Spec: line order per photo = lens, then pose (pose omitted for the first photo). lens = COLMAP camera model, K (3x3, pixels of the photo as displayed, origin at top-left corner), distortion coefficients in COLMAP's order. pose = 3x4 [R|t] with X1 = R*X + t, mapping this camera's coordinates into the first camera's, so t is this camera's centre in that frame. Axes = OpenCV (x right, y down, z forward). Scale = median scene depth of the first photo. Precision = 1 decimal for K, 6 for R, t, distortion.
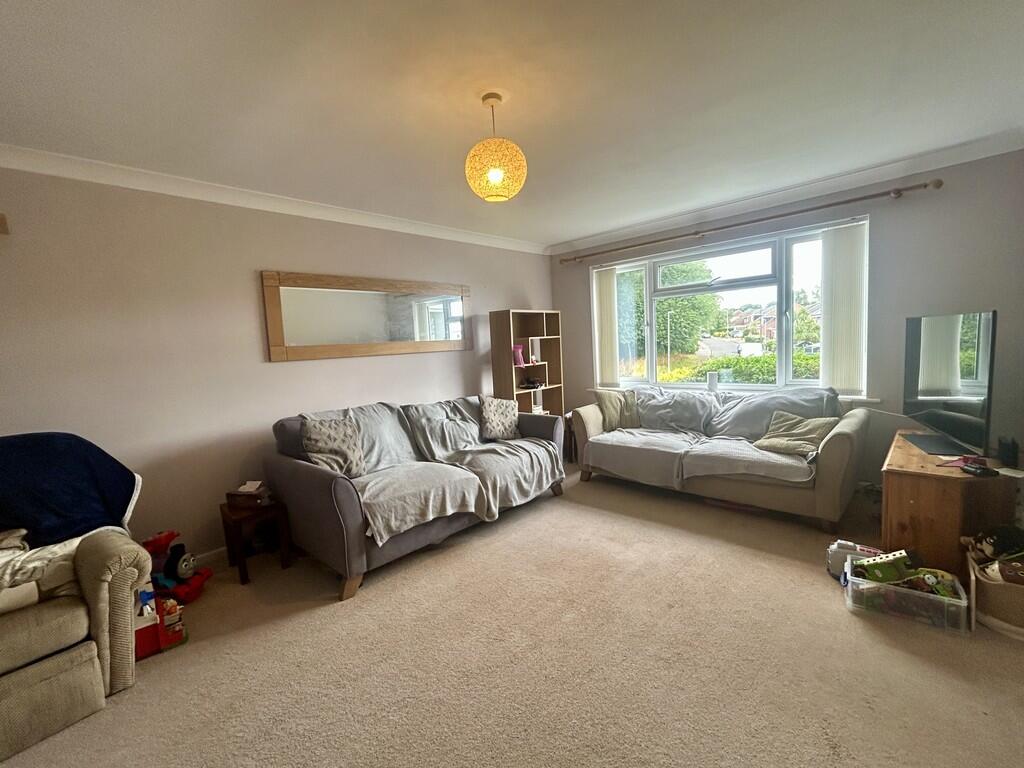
lens RADIAL K [[438.1, 0, 510.4], [0, 438.1, 384.2], [0, 0, 1]] dist [0.000161, 0.000315]
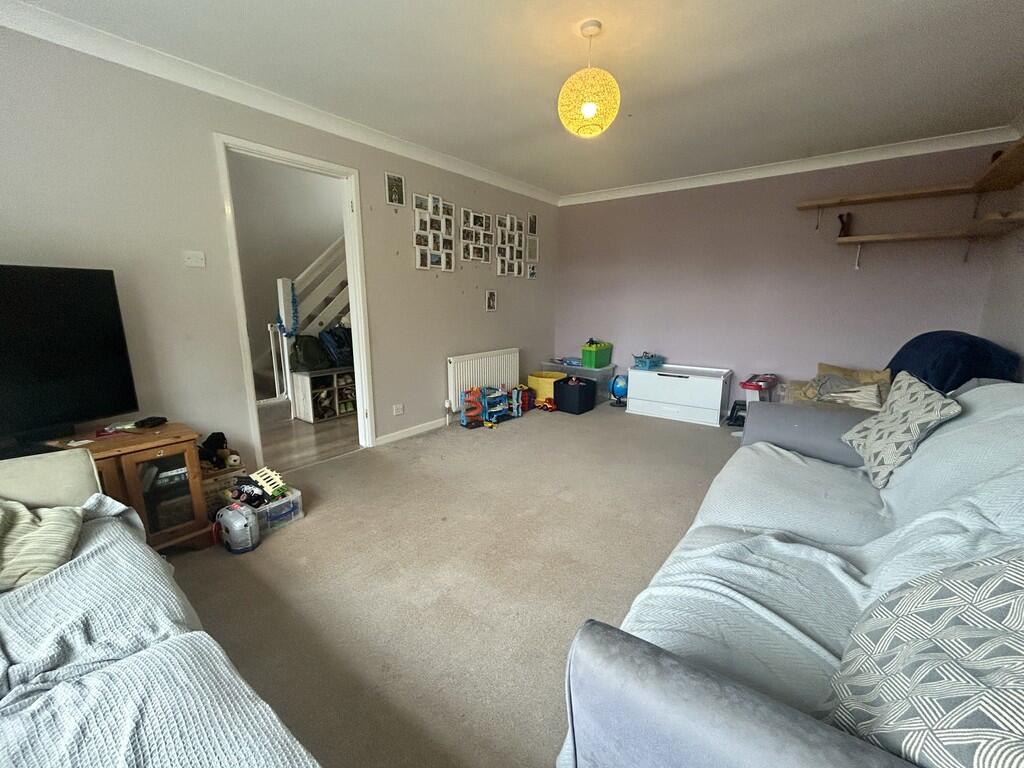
lens RADIAL K [[430.2, 0, 516.8], [0, 430.2, 385.2], [0, 0, 1]] dist [-0.002086, 0.000681]
pose [[-0.992016, 0.073530, -0.102458, 0.175311], [0.040858, 0.956006, 0.290487, -0.100955], [0.119310, 0.283982, -0.951378, 1.319557]]
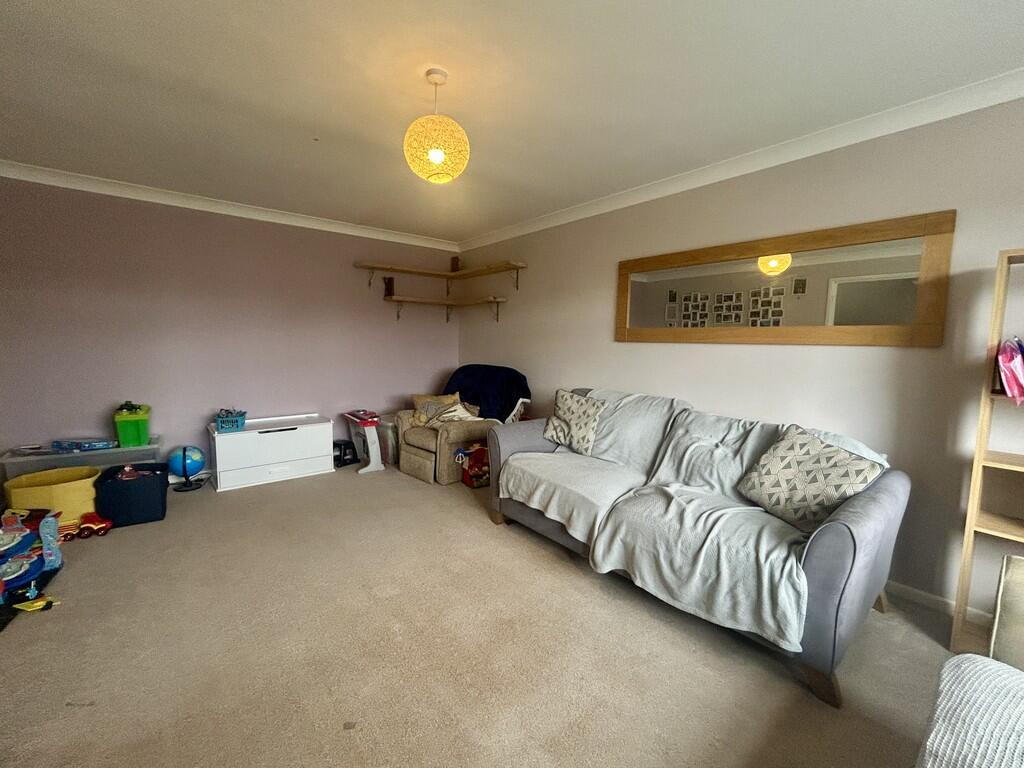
lens RADIAL K [[430.2, 0, 516.8], [0, 430.2, 385.2], [0, 0, 1]] dist [-0.002086, 0.000681]
pose [[-0.121691, 0.153071, -0.980694, 0.594611], [-0.101592, 0.980927, 0.165713, -0.096671], [0.987355, 0.119796, -0.103820, 0.833677]]
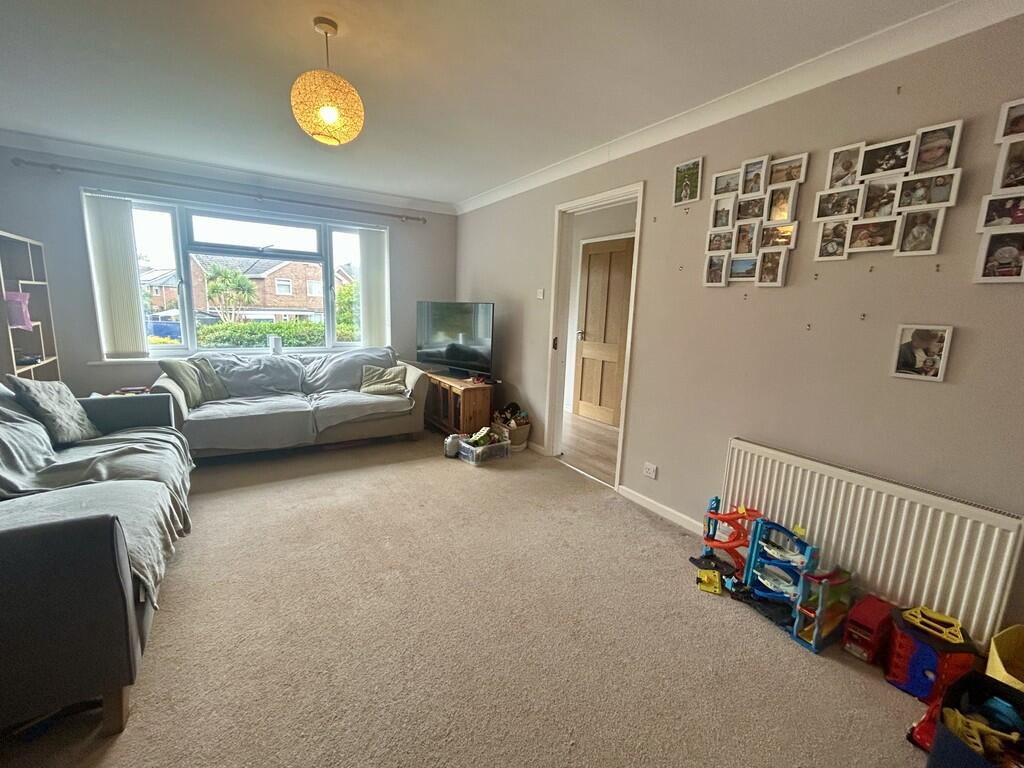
lens RADIAL K [[438.1, 0, 510.4], [0, 438.1, 384.2], [0, 0, 1]] dist [0.000161, 0.000315]
pose [[0.245472, -0.107041, 0.963476, -0.551357], [0.040312, 0.994153, 0.100179, 0.004161], [-0.968565, 0.014248, 0.248351, 0.256868]]
